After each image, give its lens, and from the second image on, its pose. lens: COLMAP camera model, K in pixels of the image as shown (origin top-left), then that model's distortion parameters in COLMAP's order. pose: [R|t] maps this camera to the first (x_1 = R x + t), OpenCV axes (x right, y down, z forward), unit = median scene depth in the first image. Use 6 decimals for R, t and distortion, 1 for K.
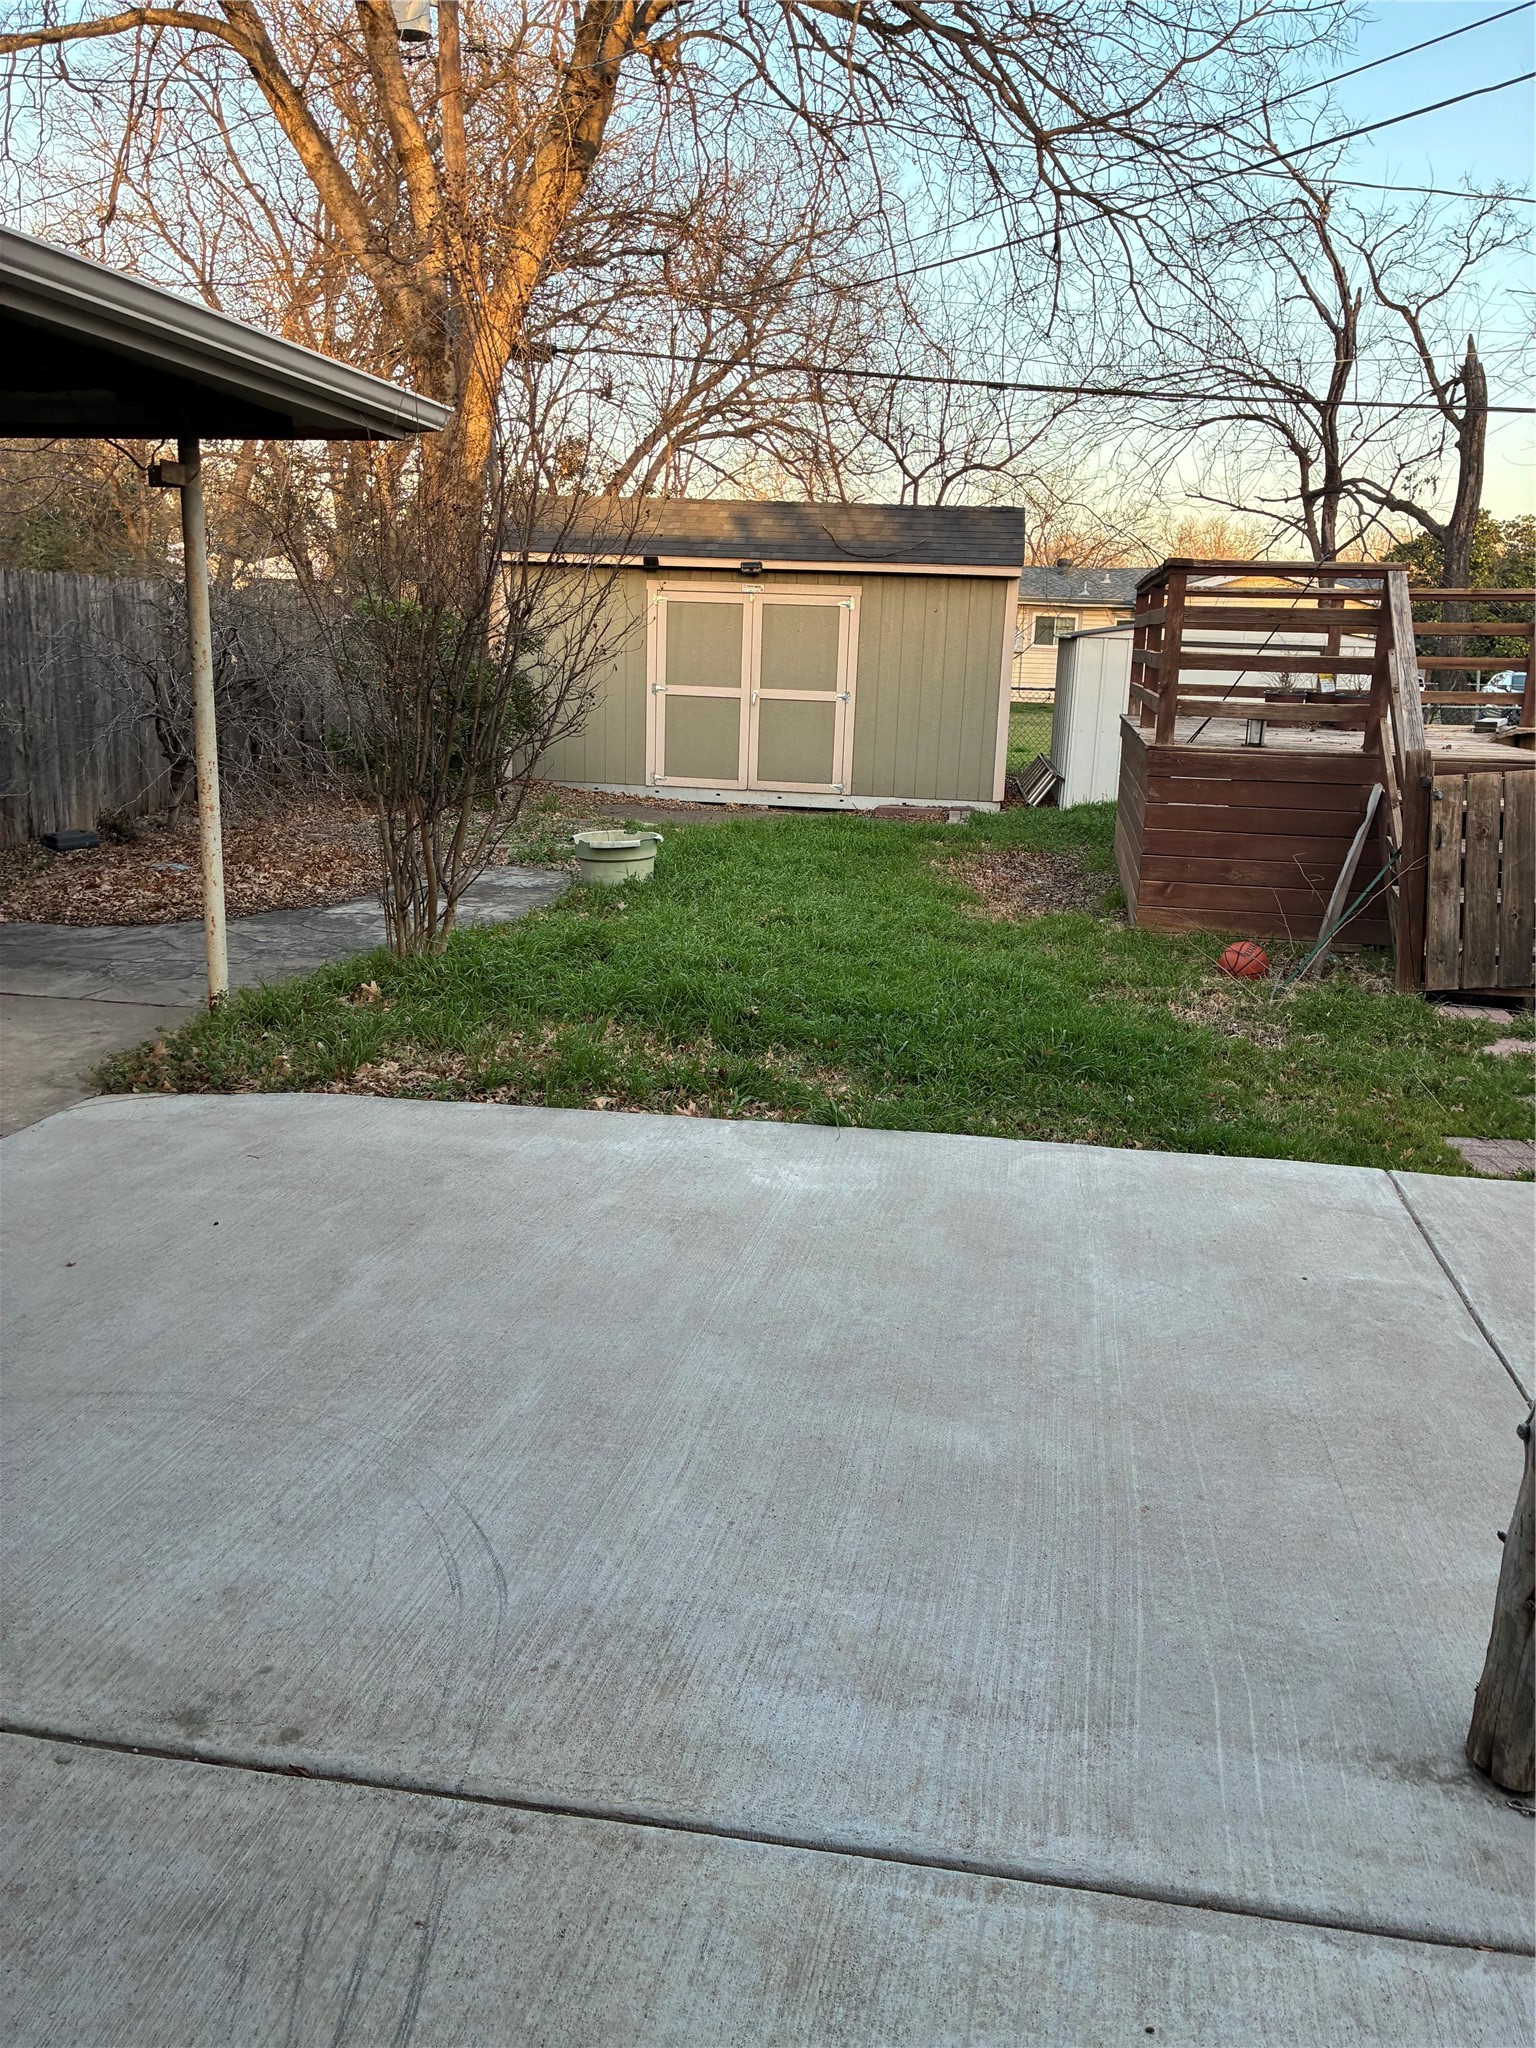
lens RADIAL K [[1551.8, 0, 774.7], [0, 1551.8, 1033.0], [0, 0, 1]] dist [0.040890, -0.060783]
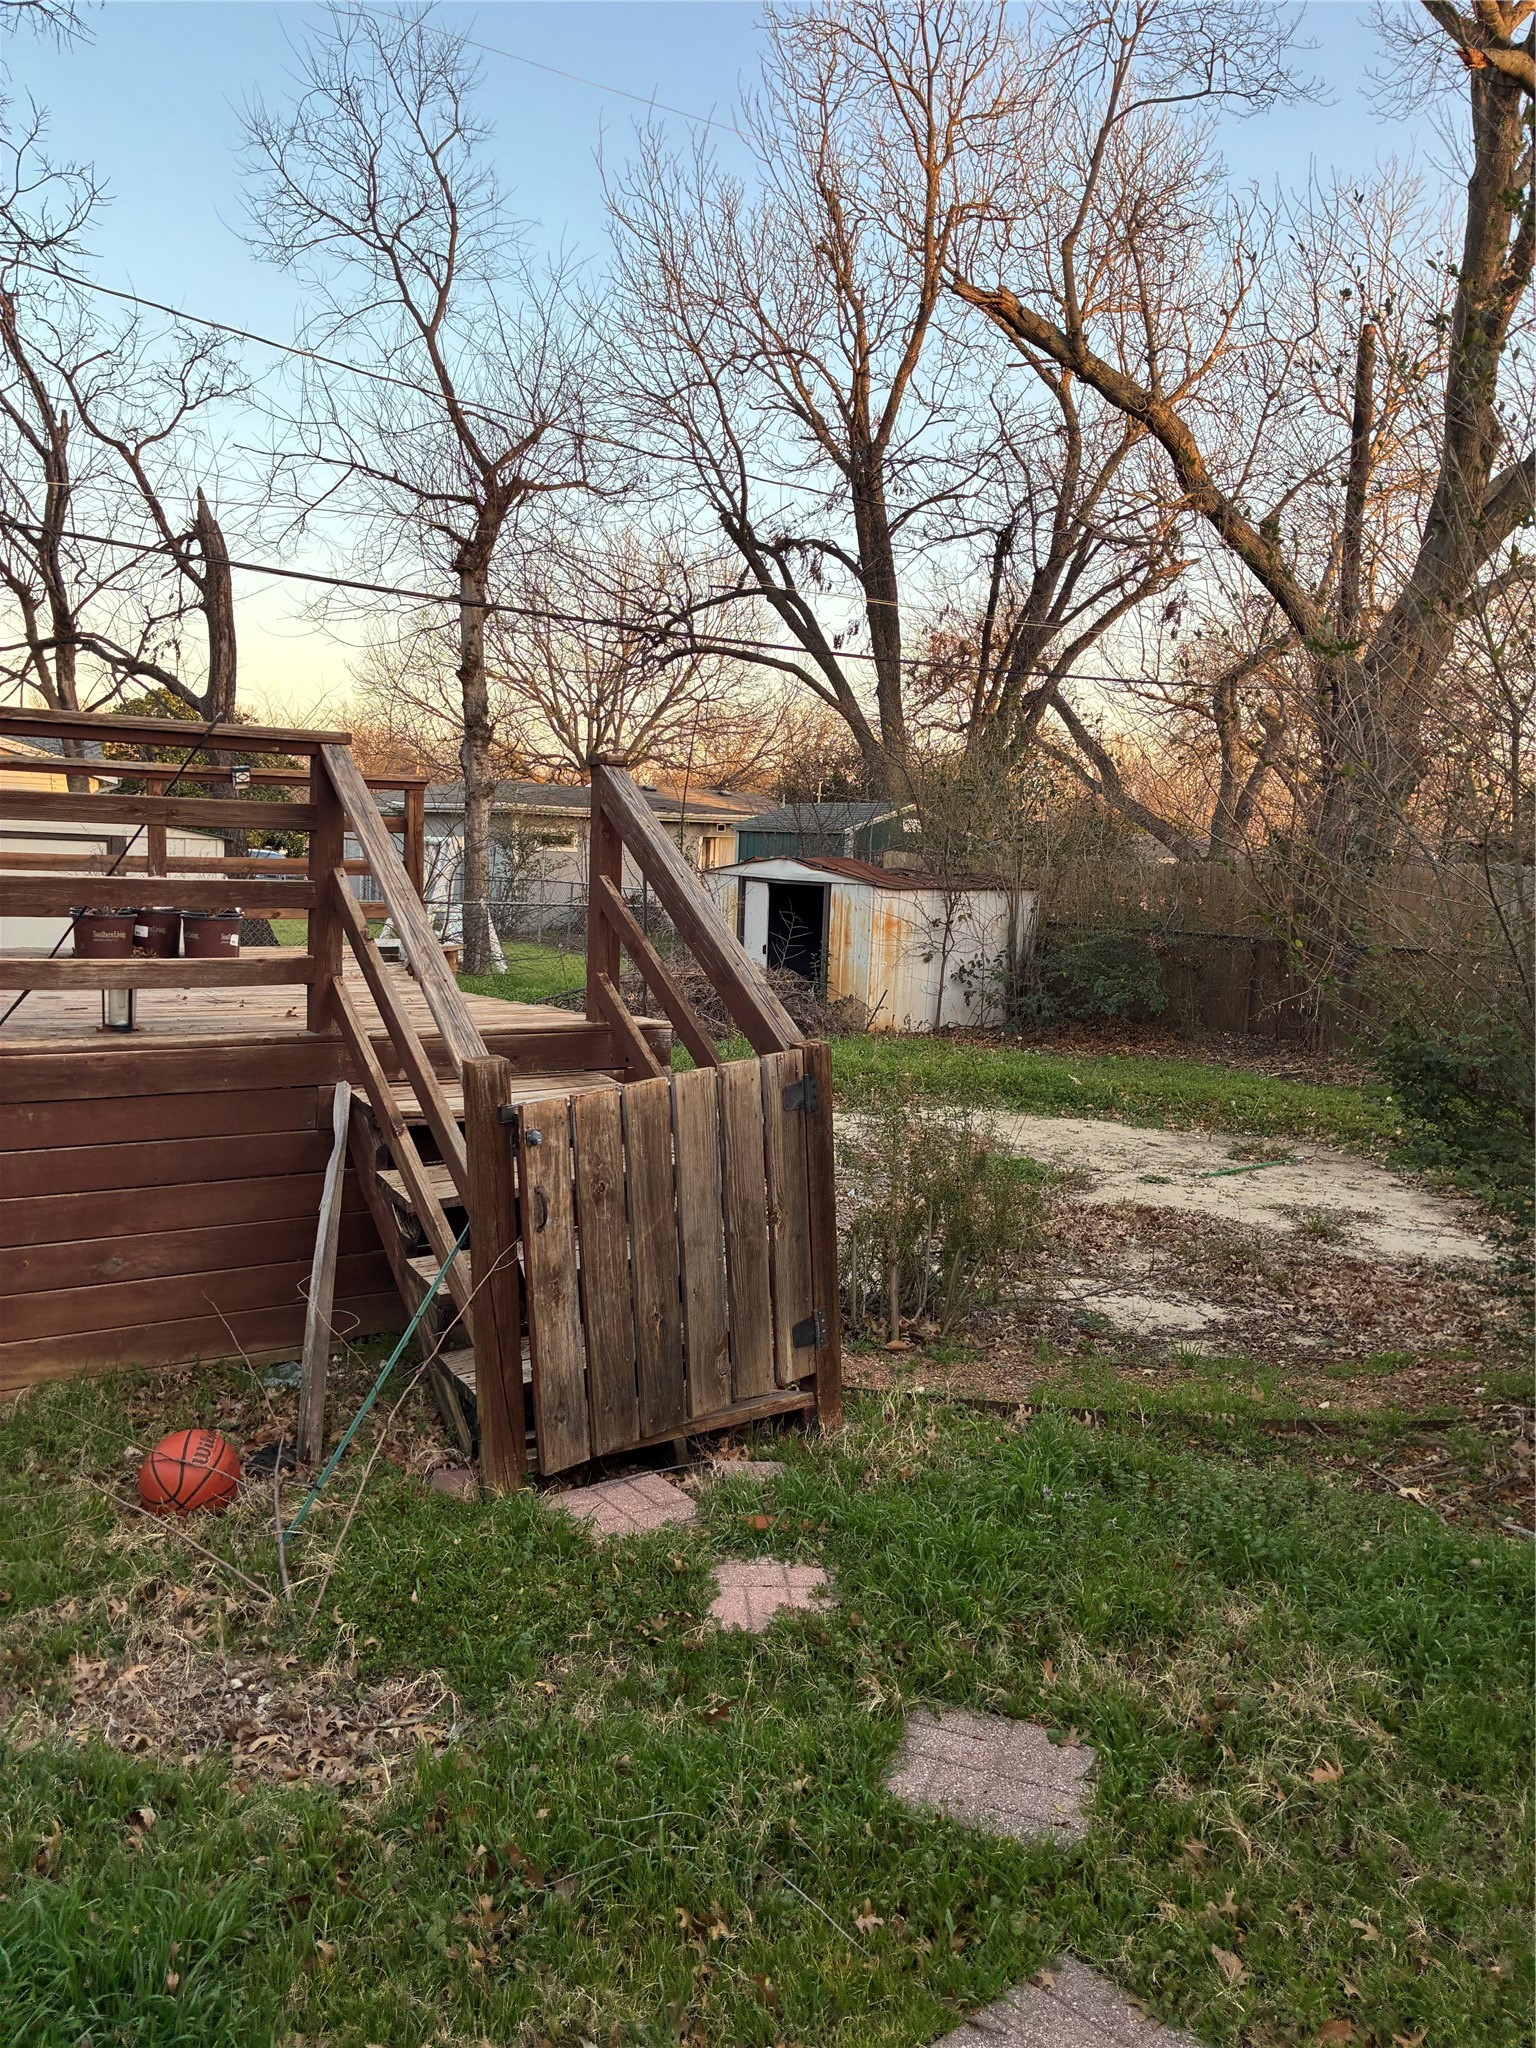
lens RADIAL K [[1551.8, 0, 781.5], [0, 1551.8, 1018.1], [0, 0, 1]] dist [0.040890, -0.060783]
pose [[0.709112, -0.074168, 0.701185, 0.035432], [0.153978, 0.986739, -0.051346, -0.053209], [-0.688078, 0.144377, 0.711129, 0.187903]]
